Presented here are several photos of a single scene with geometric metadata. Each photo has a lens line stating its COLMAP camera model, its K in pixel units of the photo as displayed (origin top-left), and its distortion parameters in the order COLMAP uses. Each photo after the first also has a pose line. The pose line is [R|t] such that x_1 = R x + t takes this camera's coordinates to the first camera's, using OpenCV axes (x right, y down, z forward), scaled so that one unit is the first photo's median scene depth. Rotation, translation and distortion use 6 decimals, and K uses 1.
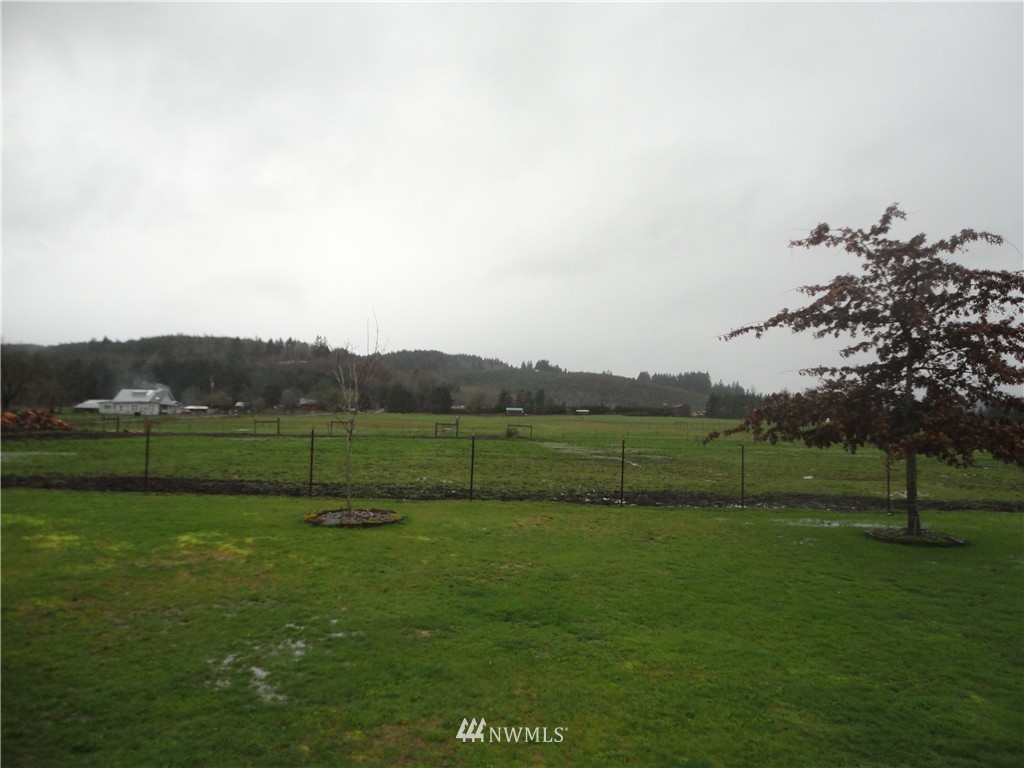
lens RADIAL K [[733.4, 0, 509.6], [0, 733.4, 382.0], [0, 0, 1]] dist [-0.009053, -0.000506]
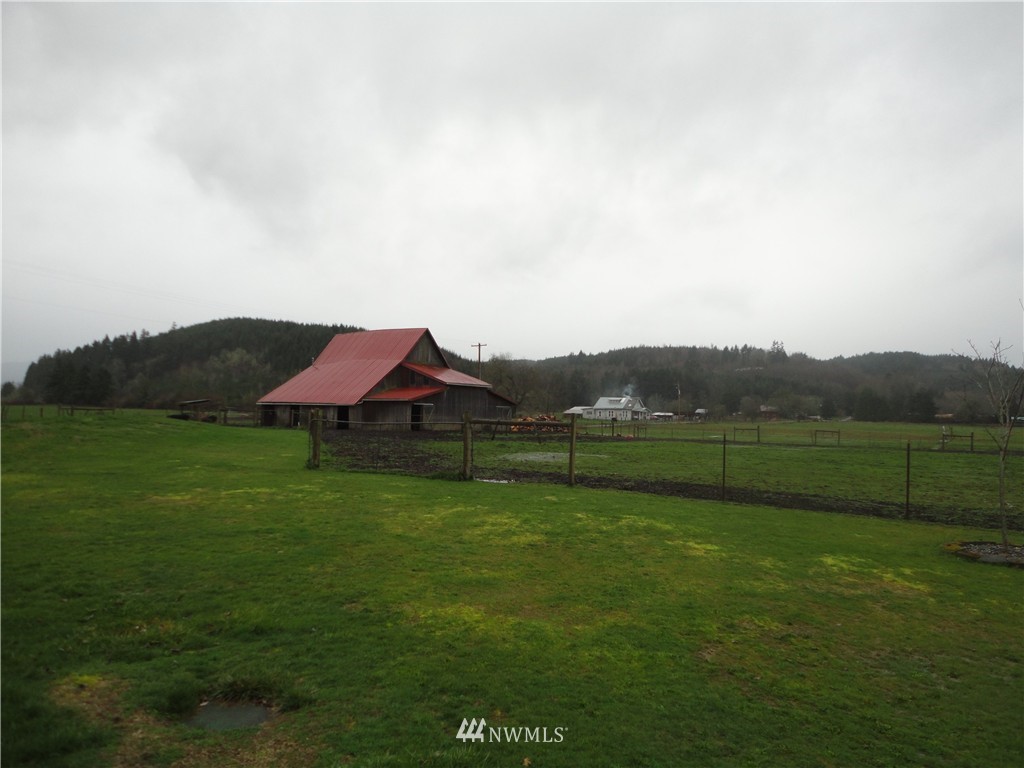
lens RADIAL K [[733.4, 0, 511.3], [0, 733.4, 385.6], [0, 0, 1]] dist [-0.009053, -0.000506]
pose [[0.826790, -0.013971, -0.562337, -0.006950], [0.011292, 0.999902, -0.008240, -0.000010], [0.562397, 0.000463, 0.826867, 0.000811]]
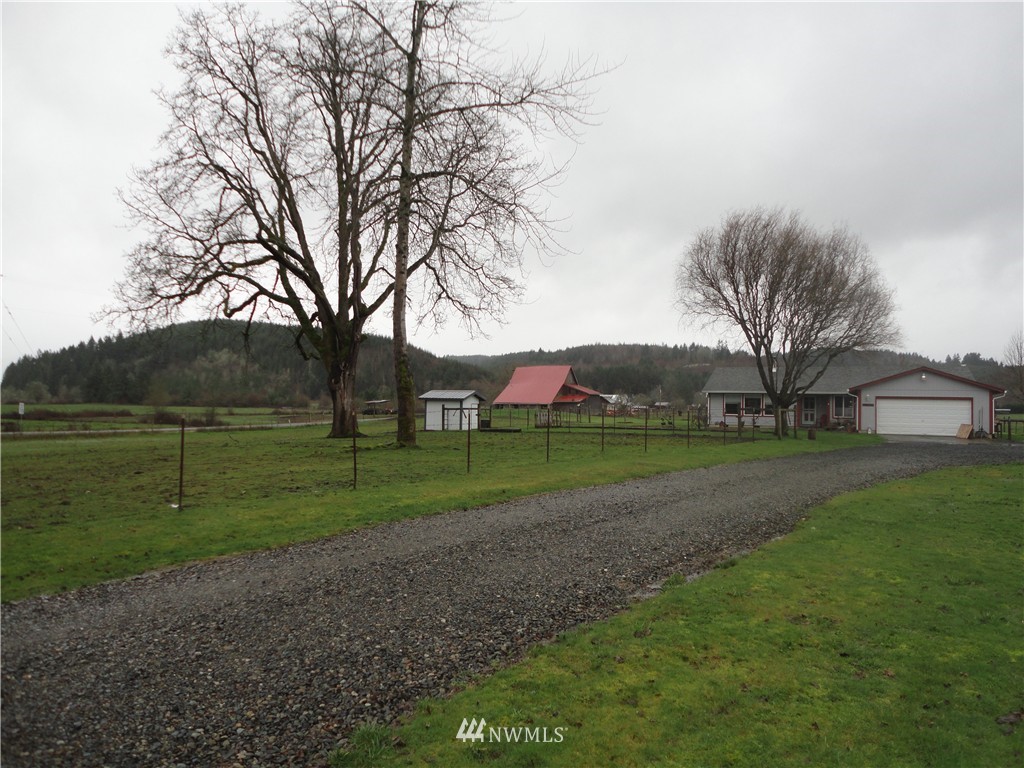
lens RADIAL K [[733.4, 0, 509.5], [0, 733.4, 384.9], [0, 0, 1]] dist [-0.009053, -0.000506]
pose [[0.863272, -0.016394, -0.504472, 0.019859], [0.018756, 0.999824, -0.000397, -0.004005], [0.504390, -0.009119, 0.863428, -0.121647]]
